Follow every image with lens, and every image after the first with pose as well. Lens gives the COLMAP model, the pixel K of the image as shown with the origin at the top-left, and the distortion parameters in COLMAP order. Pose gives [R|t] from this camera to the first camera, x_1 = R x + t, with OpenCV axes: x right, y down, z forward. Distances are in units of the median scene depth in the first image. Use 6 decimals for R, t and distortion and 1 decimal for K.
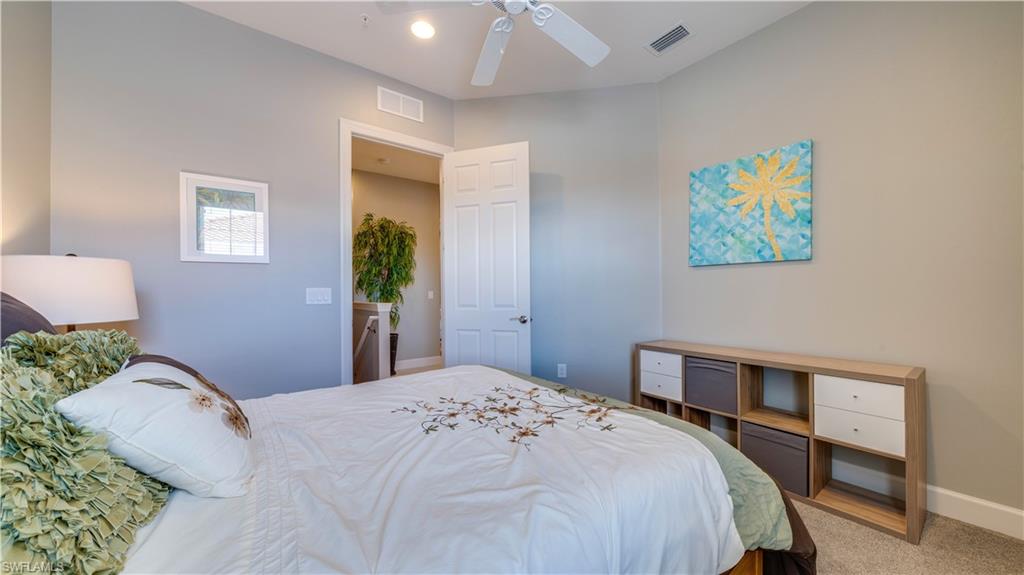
lens RADIAL K [[349.6, 0, 509.4], [0, 349.6, 291.4], [0, 0, 1]] dist [-0.010351, -0.000122]
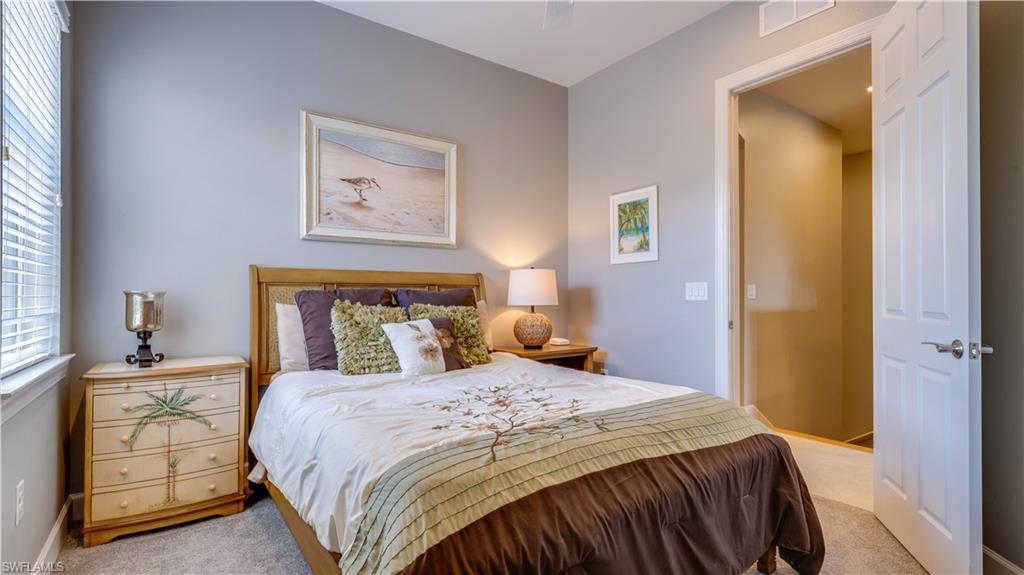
lens RADIAL K [[486.5, 0, 512.0], [0, 486.5, 287.5], [0, 0, 1]] dist [0.000904, 0.000031]
pose [[-0.024631, -0.004793, -0.999685, 0.869078], [0.013289, 0.999899, -0.005122, 0.003923], [0.999608, -0.013411, -0.024565, 0.651800]]
